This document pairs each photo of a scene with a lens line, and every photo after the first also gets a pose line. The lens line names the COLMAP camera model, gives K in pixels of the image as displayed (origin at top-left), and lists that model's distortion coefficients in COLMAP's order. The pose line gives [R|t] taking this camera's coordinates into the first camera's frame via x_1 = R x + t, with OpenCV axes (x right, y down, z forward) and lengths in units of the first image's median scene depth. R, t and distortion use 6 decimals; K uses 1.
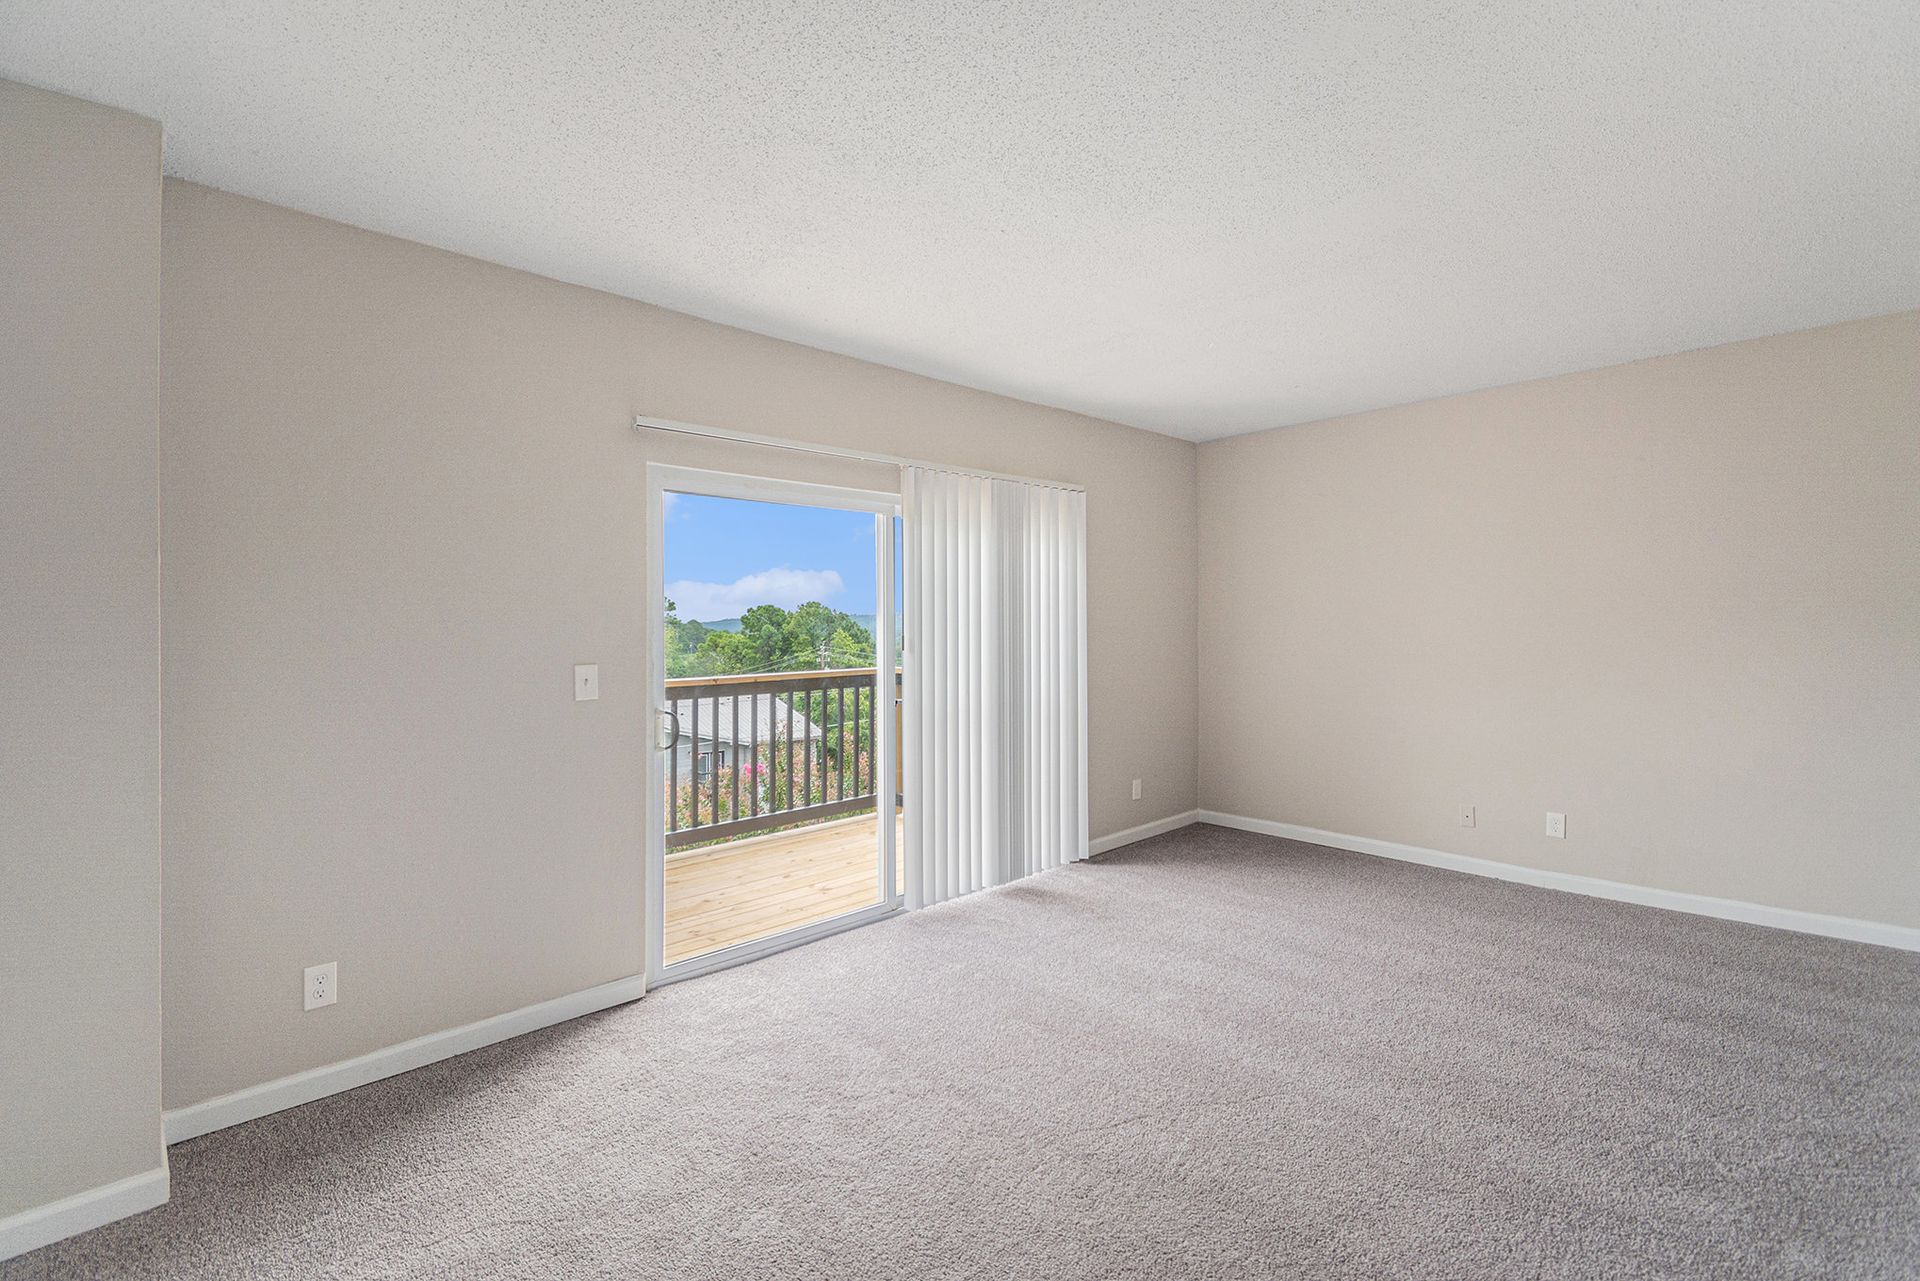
lens RADIAL K [[866.9, 0, 958.3], [0, 866.9, 635.4], [0, 0, 1]] dist [0.032837, -0.006897]
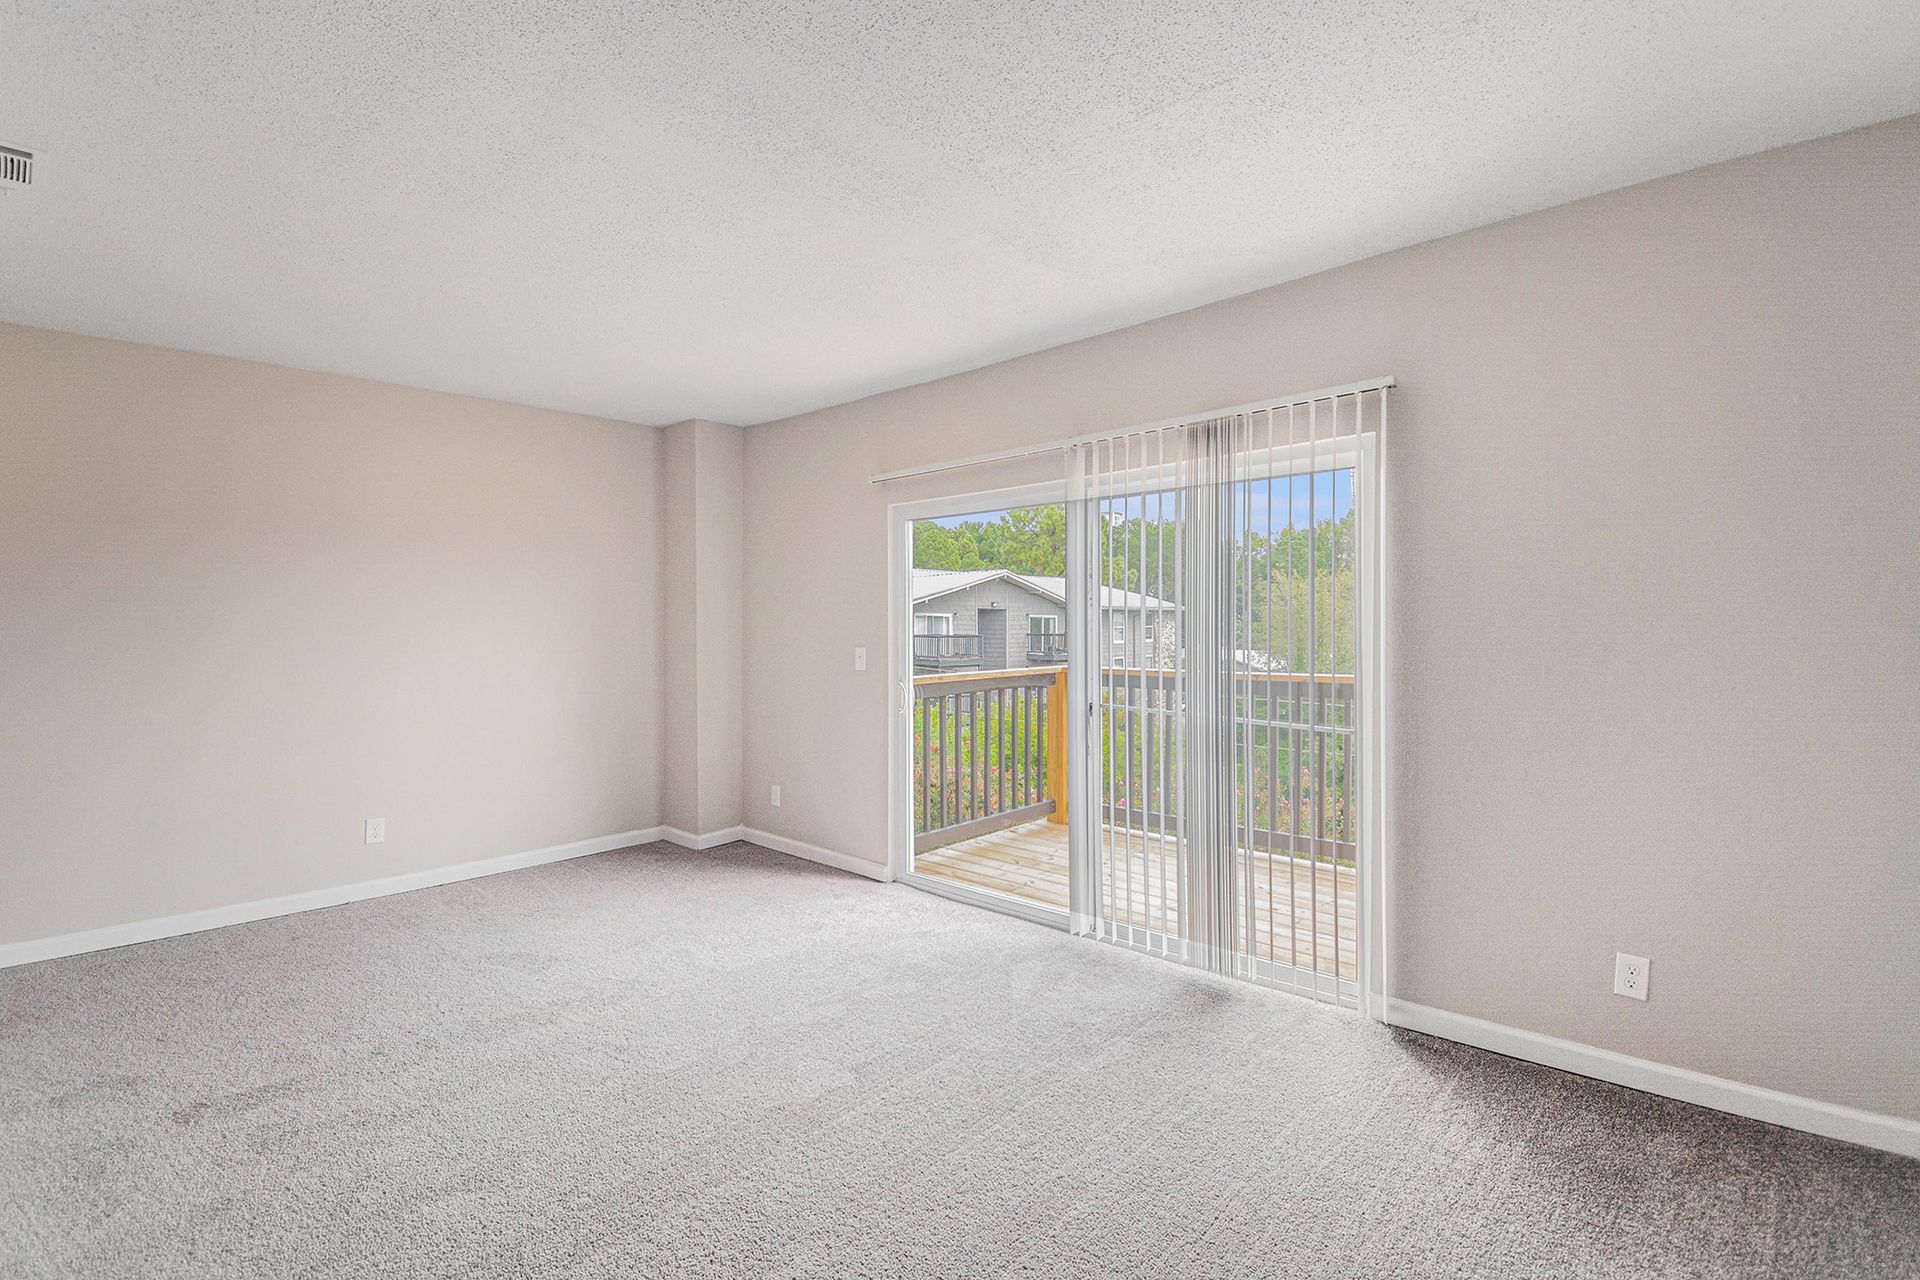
lens RADIAL K [[866.9, 0, 944.2], [0, 866.9, 634.5], [0, 0, 1]] dist [0.032837, -0.006897]
pose [[0.067764, 0.014820, -0.997591, 0.893293], [-0.005934, 0.999878, 0.014451, -0.009007], [0.997684, 0.004941, 0.067844, 0.847910]]
